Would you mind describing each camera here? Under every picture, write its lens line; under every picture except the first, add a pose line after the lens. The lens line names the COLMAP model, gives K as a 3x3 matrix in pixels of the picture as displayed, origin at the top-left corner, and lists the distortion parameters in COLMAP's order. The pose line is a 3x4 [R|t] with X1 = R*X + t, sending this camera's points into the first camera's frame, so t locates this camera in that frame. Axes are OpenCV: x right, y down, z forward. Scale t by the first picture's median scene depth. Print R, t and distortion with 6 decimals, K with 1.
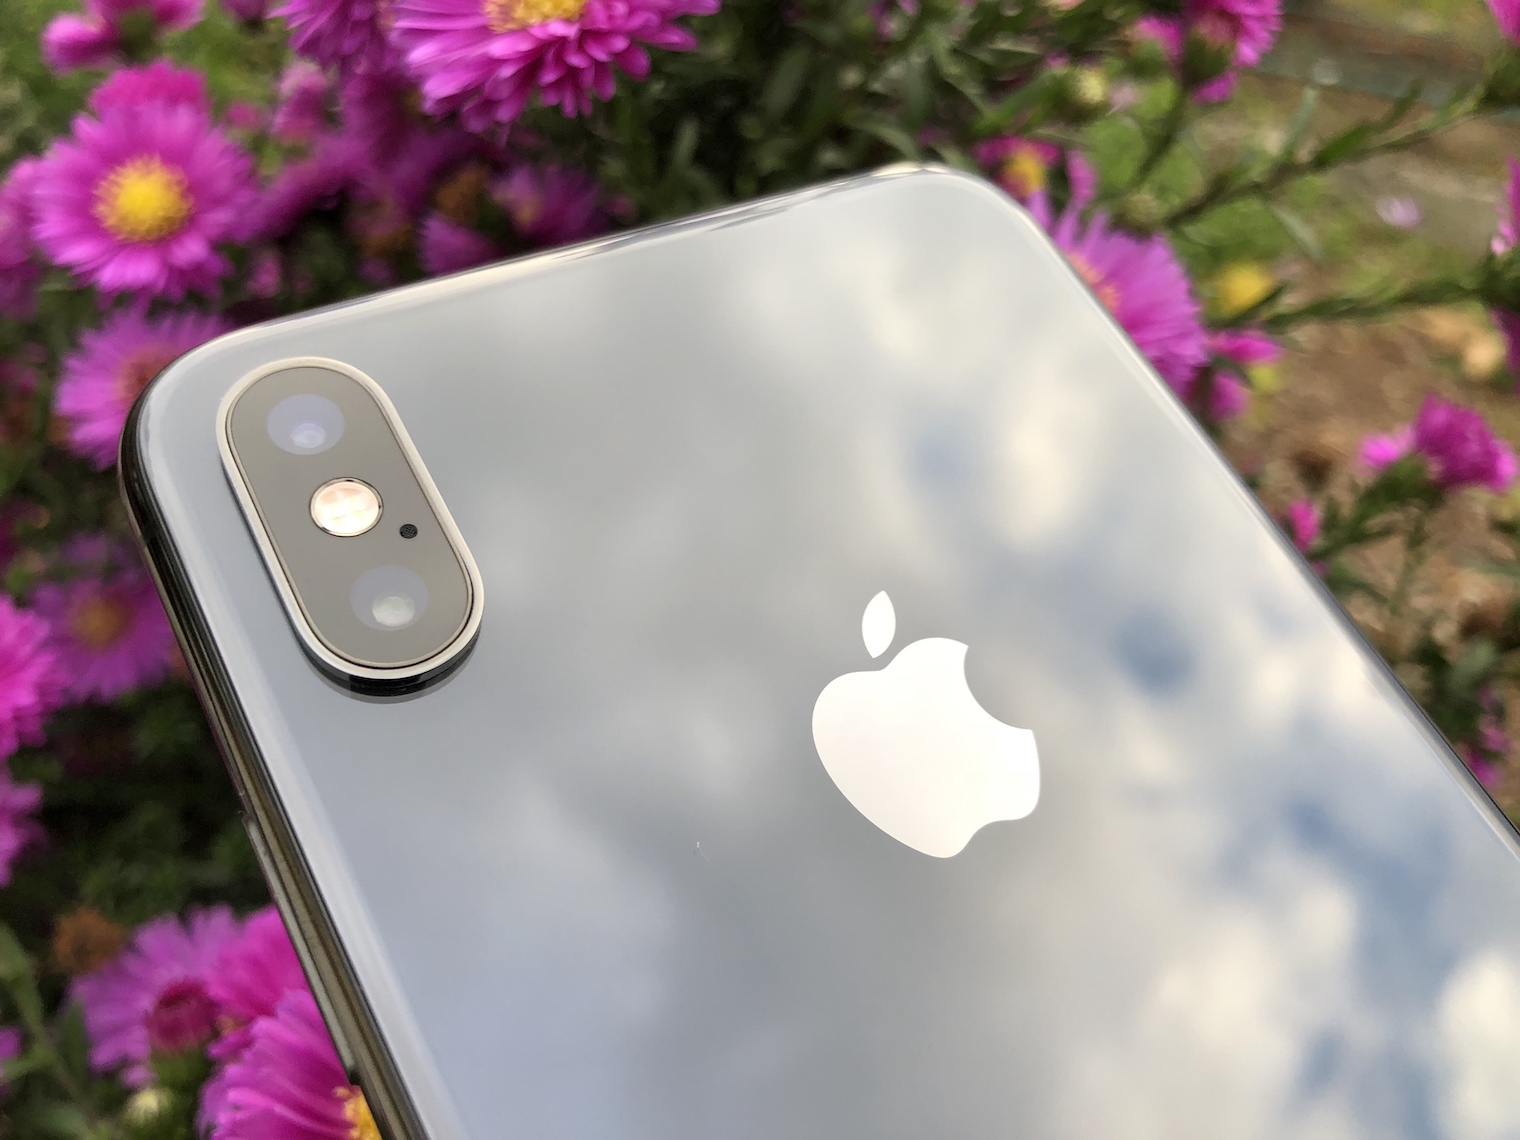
lens RADIAL K [[1310.0, 0, 763.9], [0, 1310.0, 569.2], [0, 0, 1]] dist [0.010895, 0.010050]
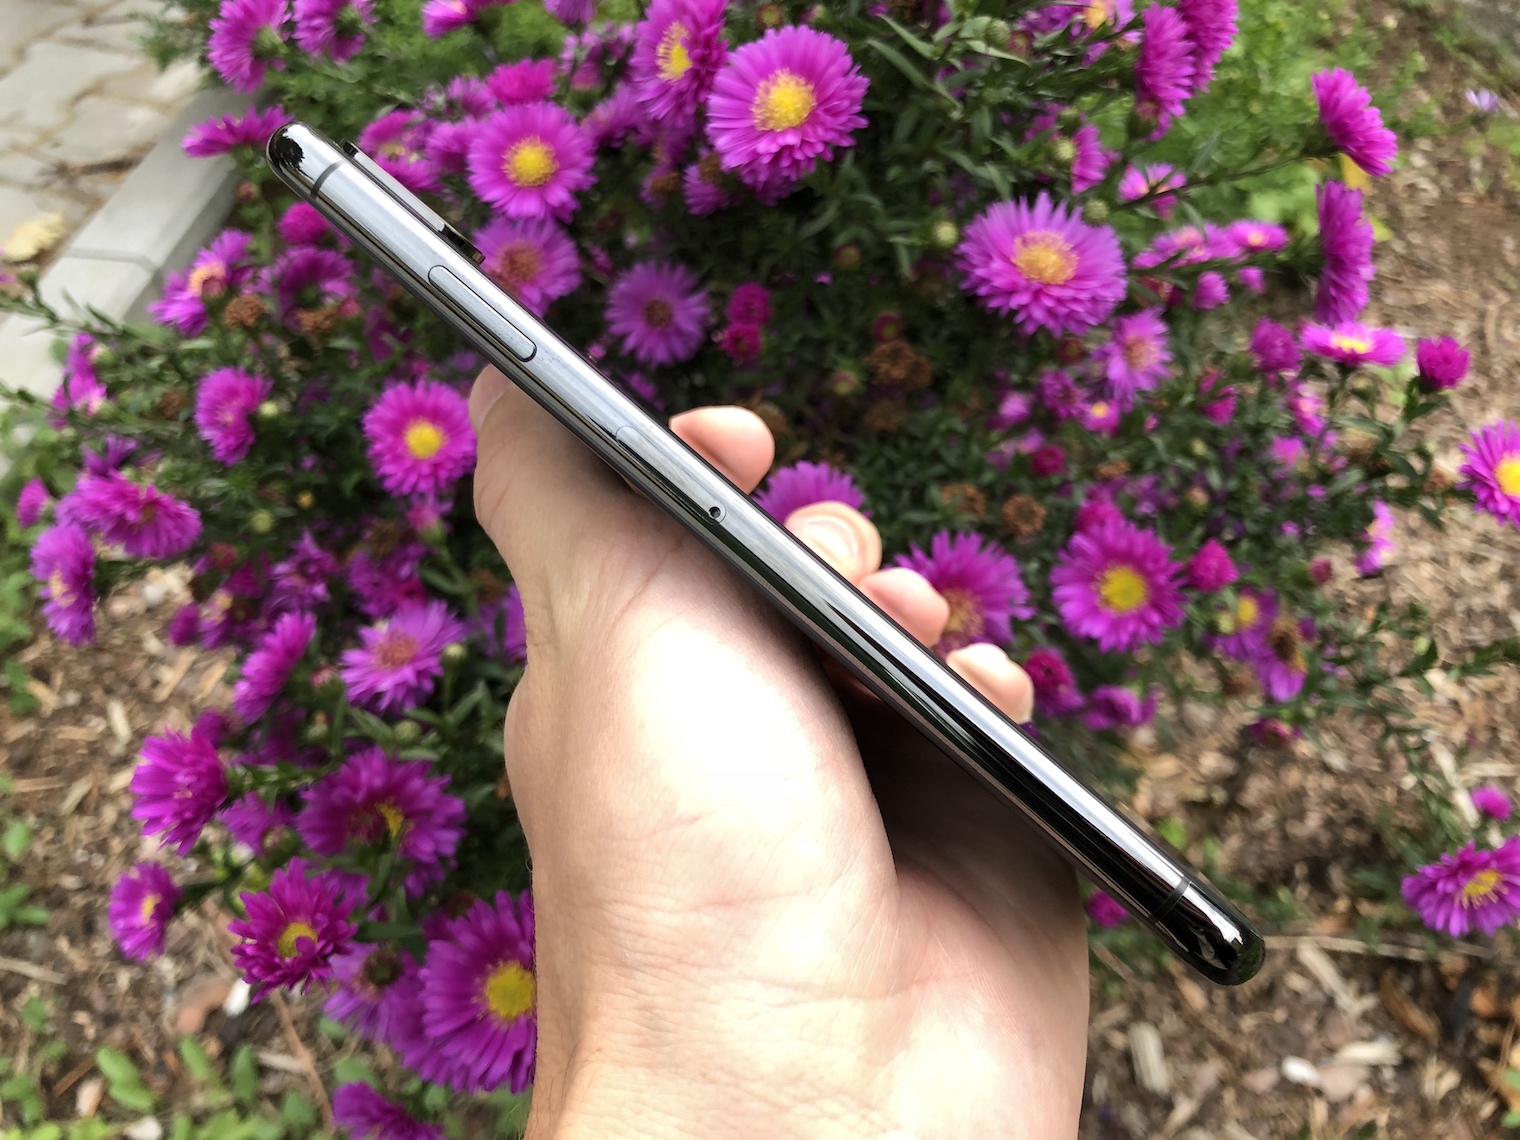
lens RADIAL K [[1310.0, 0, 763.9], [0, 1310.0, 569.2], [0, 0, 1]] dist [0.010895, 0.010050]
pose [[0.993578, 0.062565, -0.094280, 0.030795], [-0.047968, 0.987547, 0.149835, -0.032242], [0.102481, -0.144350, 0.984206, -0.854574]]
